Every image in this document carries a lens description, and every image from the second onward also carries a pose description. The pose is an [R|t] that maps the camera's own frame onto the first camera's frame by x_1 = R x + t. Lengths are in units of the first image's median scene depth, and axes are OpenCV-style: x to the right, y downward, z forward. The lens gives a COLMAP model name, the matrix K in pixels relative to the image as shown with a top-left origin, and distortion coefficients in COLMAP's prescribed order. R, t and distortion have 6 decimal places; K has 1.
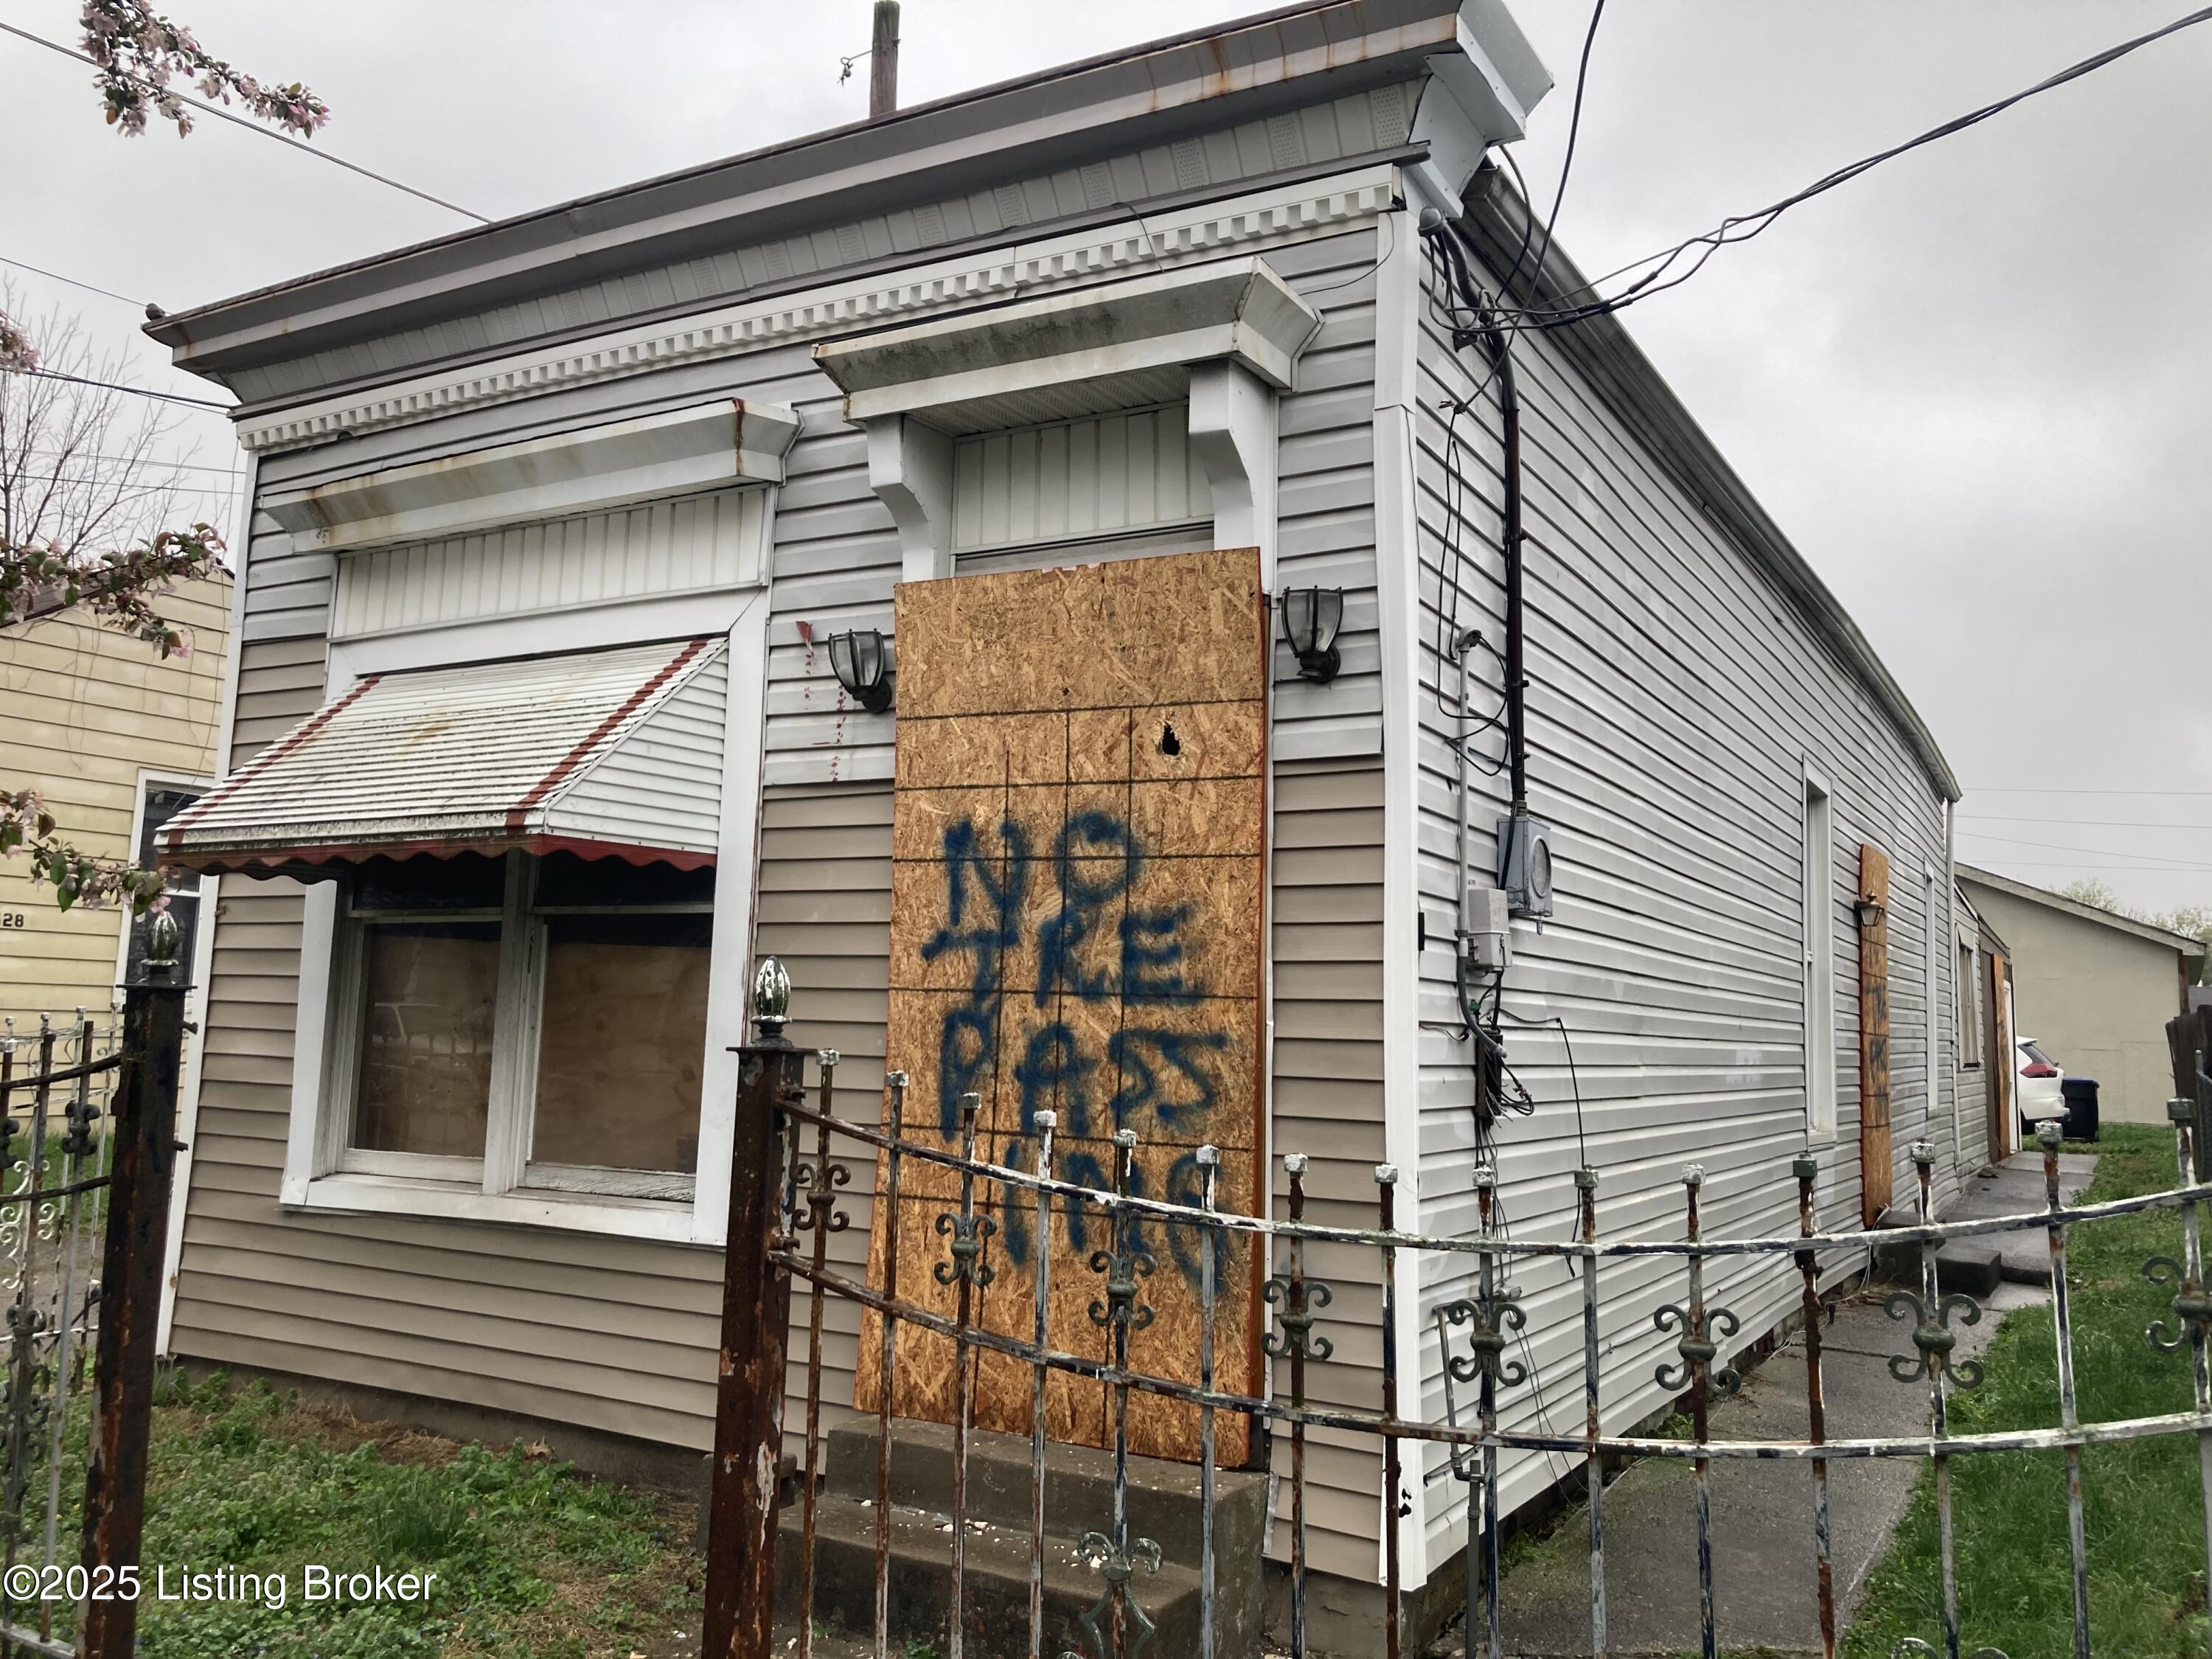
lens RADIAL K [[1832.4, 0, 1105.6], [0, 1832.4, 821.7], [0, 0, 1]] dist [0.010612, -0.003863]
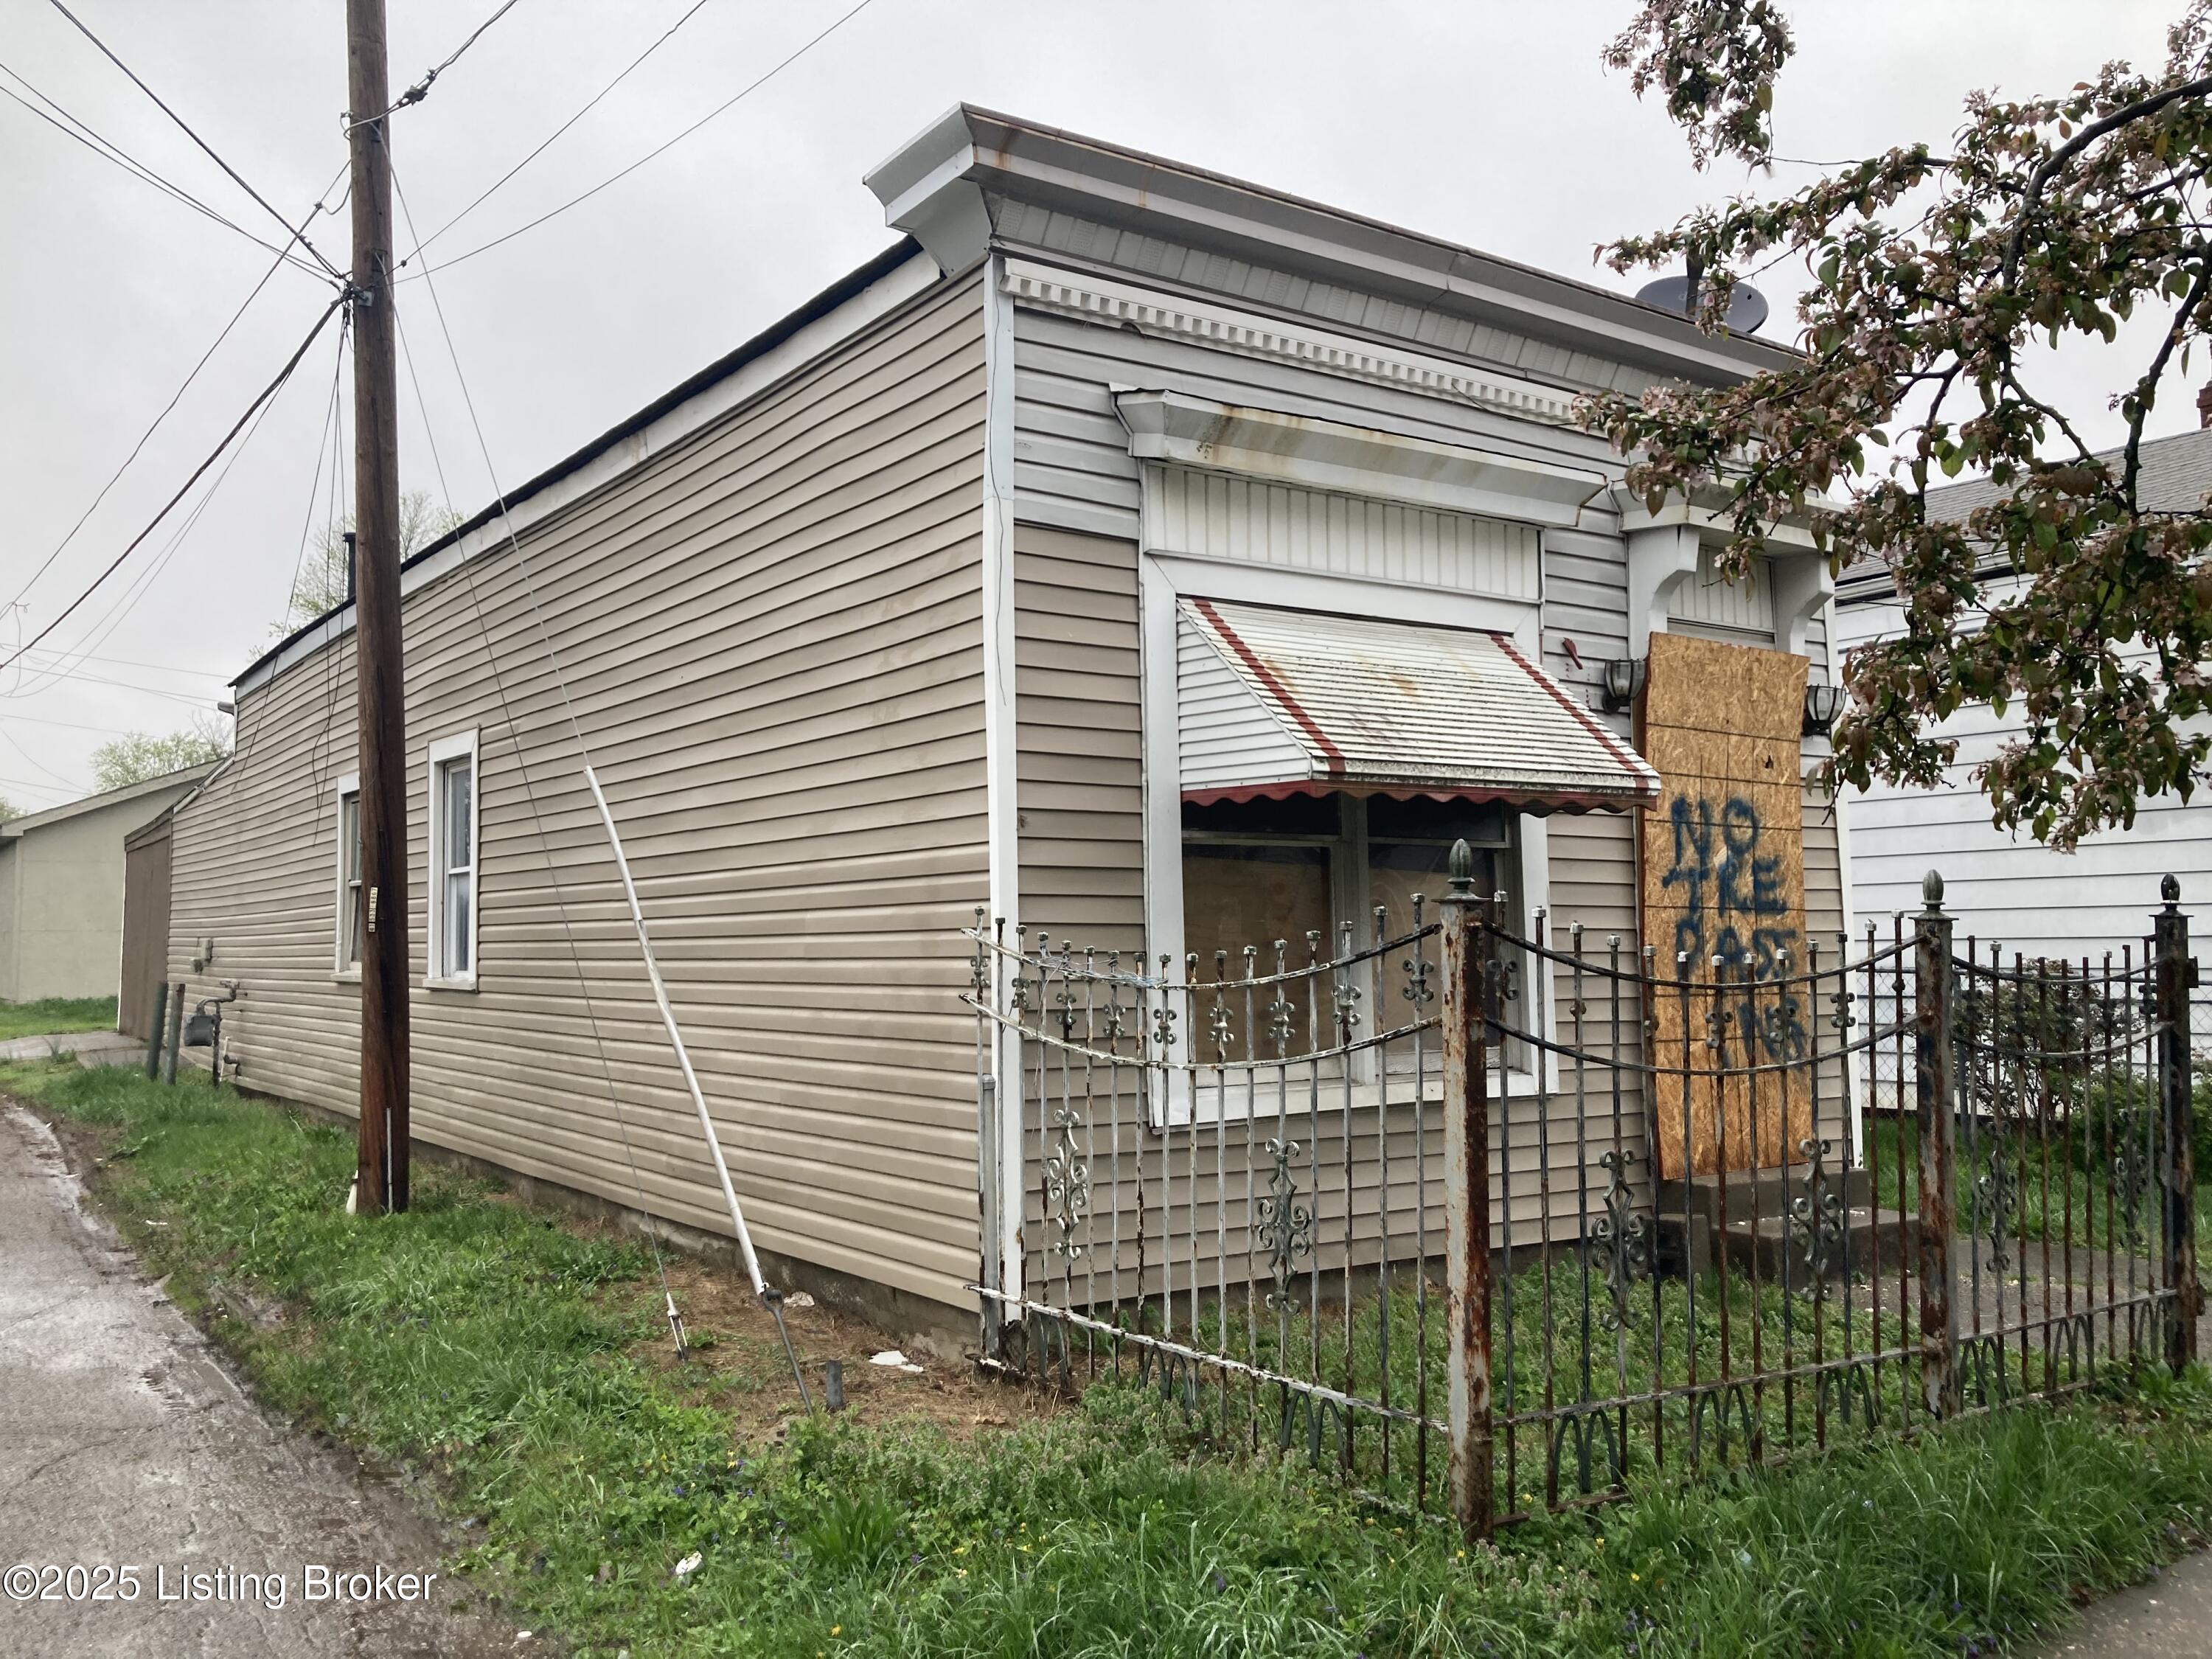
lens RADIAL K [[1832.4, 0, 1105.5], [0, 1832.4, 837.5], [0, 0, 1]] dist [0.010612, -0.003863]
pose [[0.425302, 0.022587, 0.904769, -1.695436], [-0.080313, 0.996687, 0.012871, 0.052574], [-0.901481, -0.078139, 0.425707, 0.788333]]
